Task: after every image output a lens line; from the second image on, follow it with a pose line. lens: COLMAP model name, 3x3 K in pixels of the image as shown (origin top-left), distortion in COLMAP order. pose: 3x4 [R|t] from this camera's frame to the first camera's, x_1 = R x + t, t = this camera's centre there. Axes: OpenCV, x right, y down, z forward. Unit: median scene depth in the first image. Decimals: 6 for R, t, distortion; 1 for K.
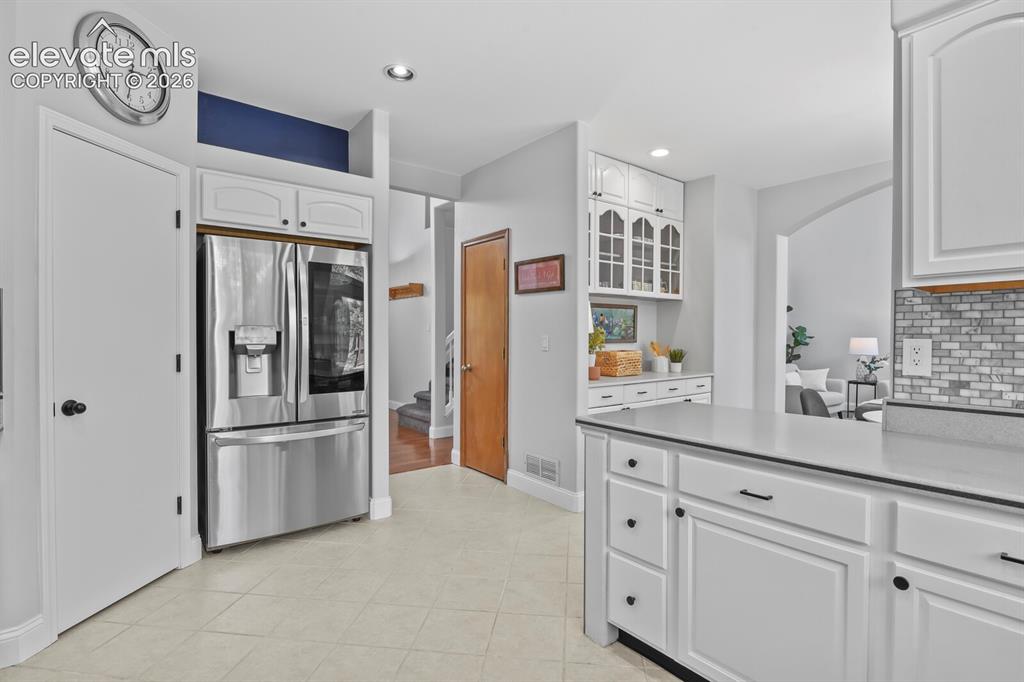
lens RADIAL K [[495.1, 0, 516.2], [0, 495.1, 342.0], [0, 0, 1]] dist [-0.005237, -0.004077]
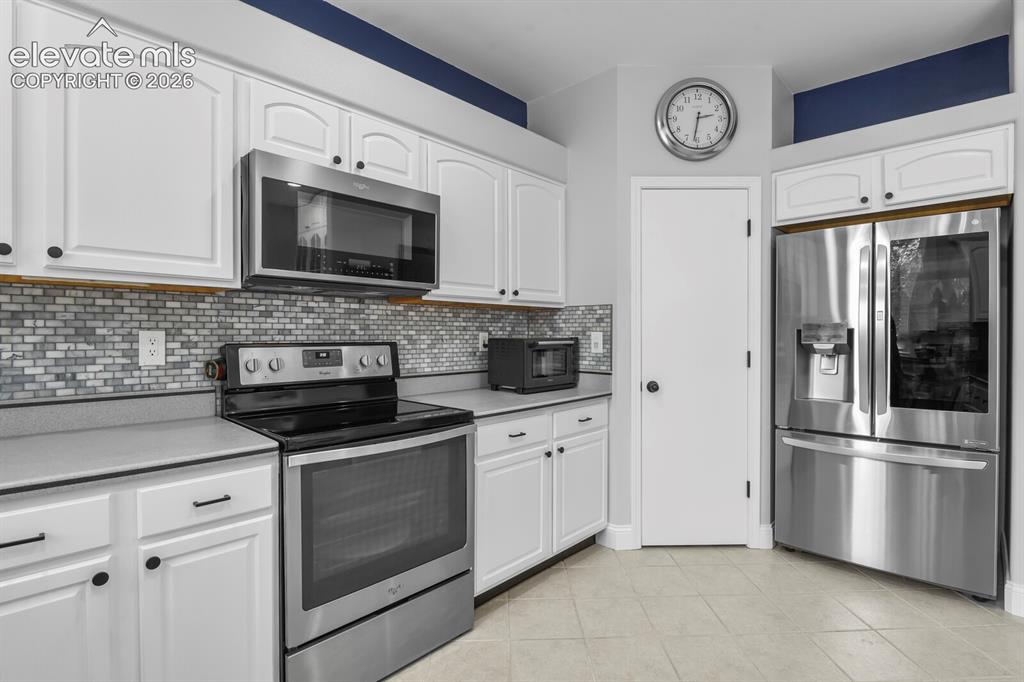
lens RADIAL K [[495.1, 0, 508.2], [0, 495.1, 339.6], [0, 0, 1]] dist [-0.005237, -0.004077]
pose [[0.145814, 0.003840, -0.989305, 0.197128], [-0.010195, 0.999945, 0.002378, 0.001455], [0.989259, 0.009739, 0.145845, 0.189902]]
